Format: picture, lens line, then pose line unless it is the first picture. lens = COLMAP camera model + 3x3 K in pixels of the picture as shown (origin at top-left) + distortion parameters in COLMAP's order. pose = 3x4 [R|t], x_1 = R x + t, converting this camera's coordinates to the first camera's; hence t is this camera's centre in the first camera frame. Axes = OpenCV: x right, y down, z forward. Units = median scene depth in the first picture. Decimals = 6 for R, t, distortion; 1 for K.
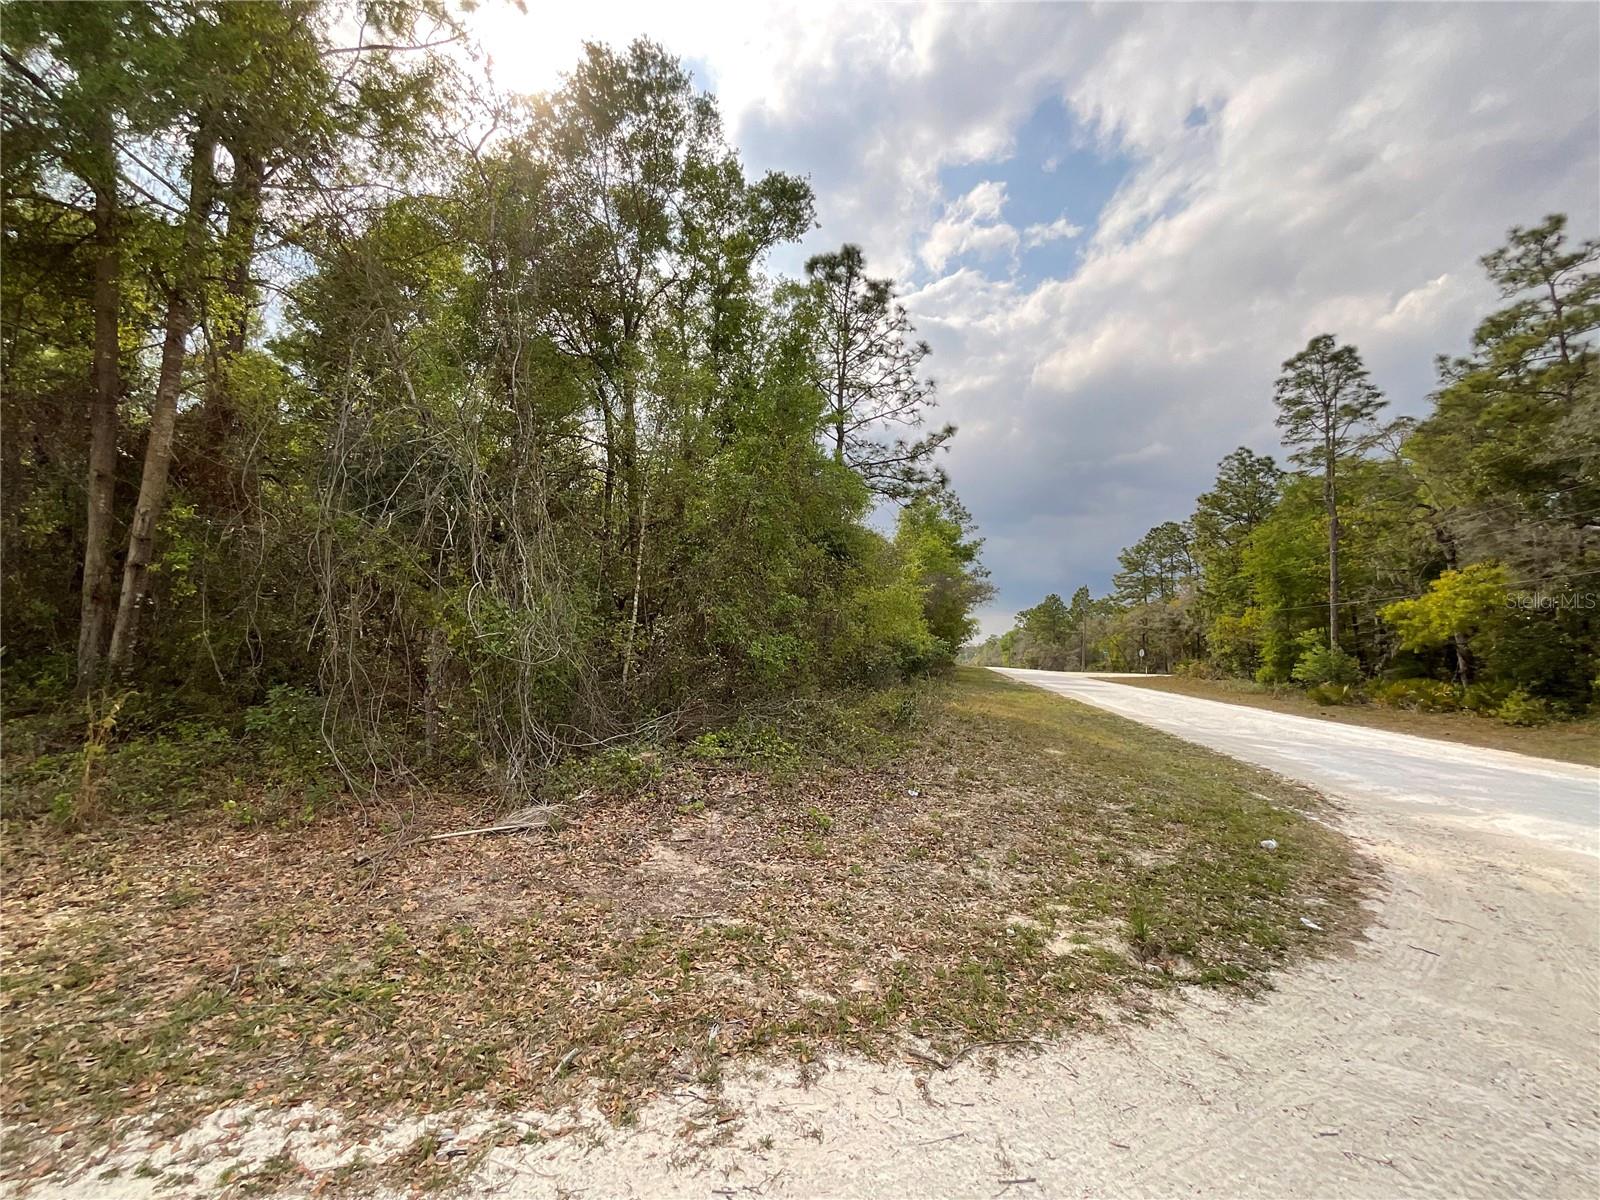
lens RADIAL K [[643.1, 0, 802.3], [0, 643.1, 595.2], [0, 0, 1]] dist [0.001041, -0.000432]
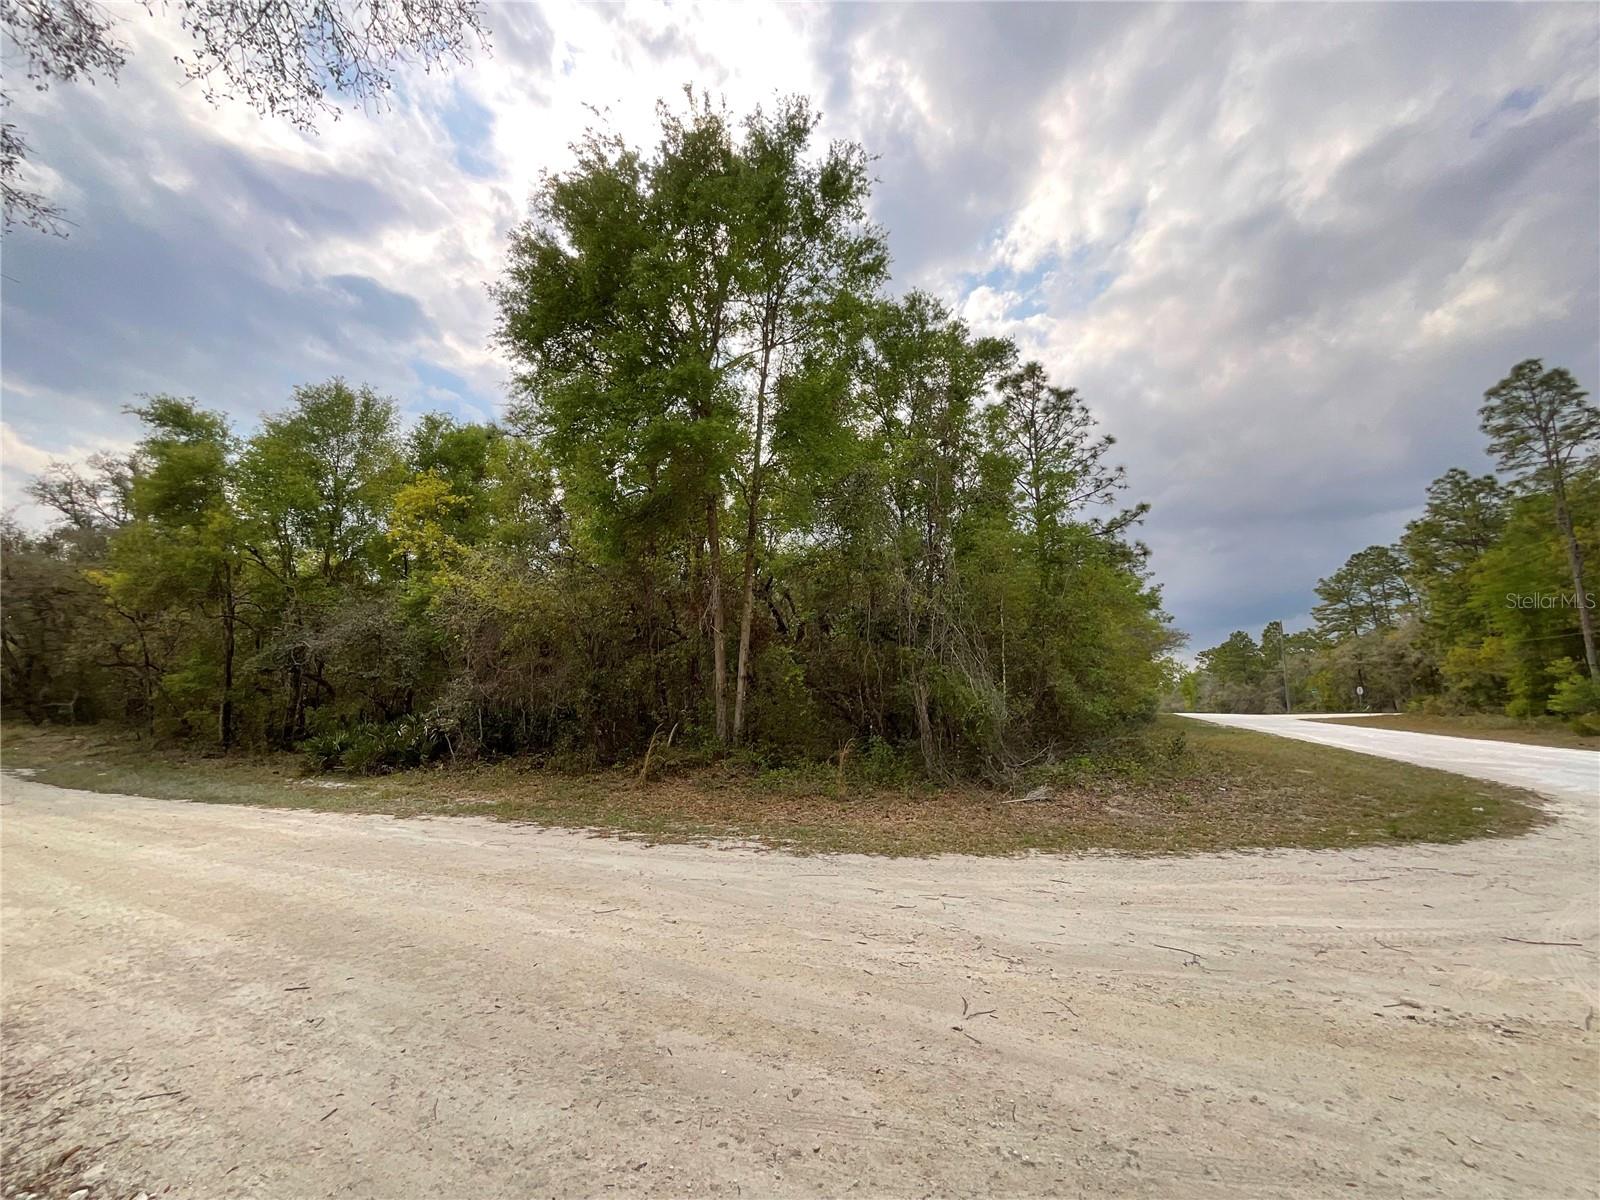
lens RADIAL K [[643.1, 0, 797.9], [0, 643.1, 595.2], [0, 0, 1]] dist [0.001041, -0.000432]
pose [[0.973210, -0.082447, -0.214626, -0.080421], [0.062984, 0.993386, -0.096006, -0.015050], [0.221122, 0.079916, 0.971966, -0.144198]]
